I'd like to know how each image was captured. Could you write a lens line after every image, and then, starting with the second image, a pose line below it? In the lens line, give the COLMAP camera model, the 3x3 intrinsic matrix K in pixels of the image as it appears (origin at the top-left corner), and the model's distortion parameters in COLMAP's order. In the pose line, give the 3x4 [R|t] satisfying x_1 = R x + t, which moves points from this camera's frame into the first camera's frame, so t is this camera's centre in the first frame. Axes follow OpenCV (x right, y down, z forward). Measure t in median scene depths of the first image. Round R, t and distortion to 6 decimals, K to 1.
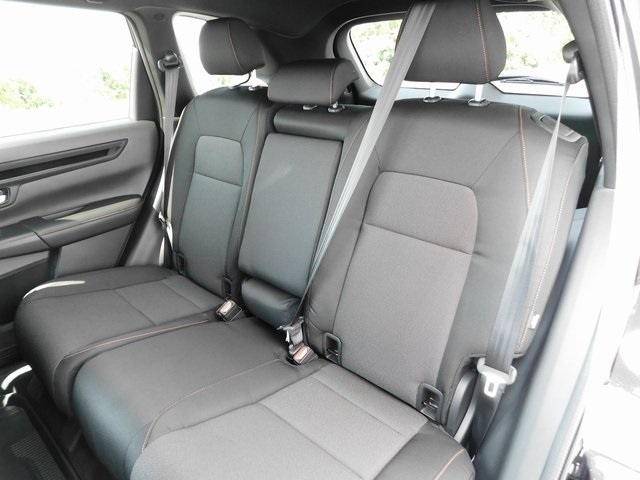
lens RADIAL K [[425.3, 0, 313.8], [0, 425.3, 242.7], [0, 0, 1]] dist [-0.056546, 0.046236]
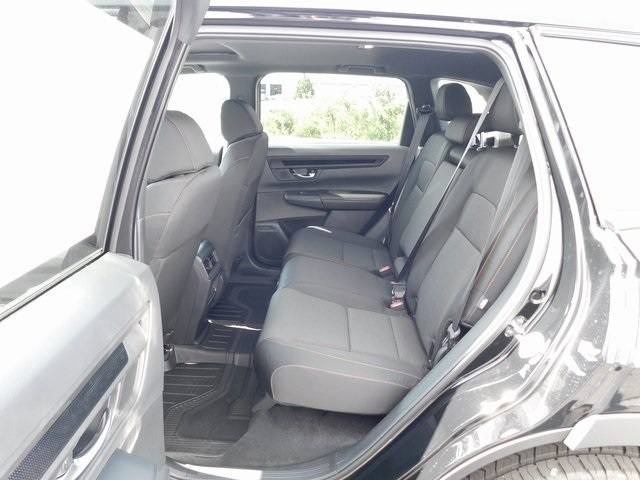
lens RADIAL K [[425.3, 0, 310.1], [0, 425.3, 237.9], [0, 0, 1]] dist [-0.056546, 0.046236]
pose [[0.640161, 0.270818, -0.718923, 0.622919], [-0.344742, 0.937560, 0.046205, 0.067192], [0.686547, 0.218264, 0.693552, -0.218210]]
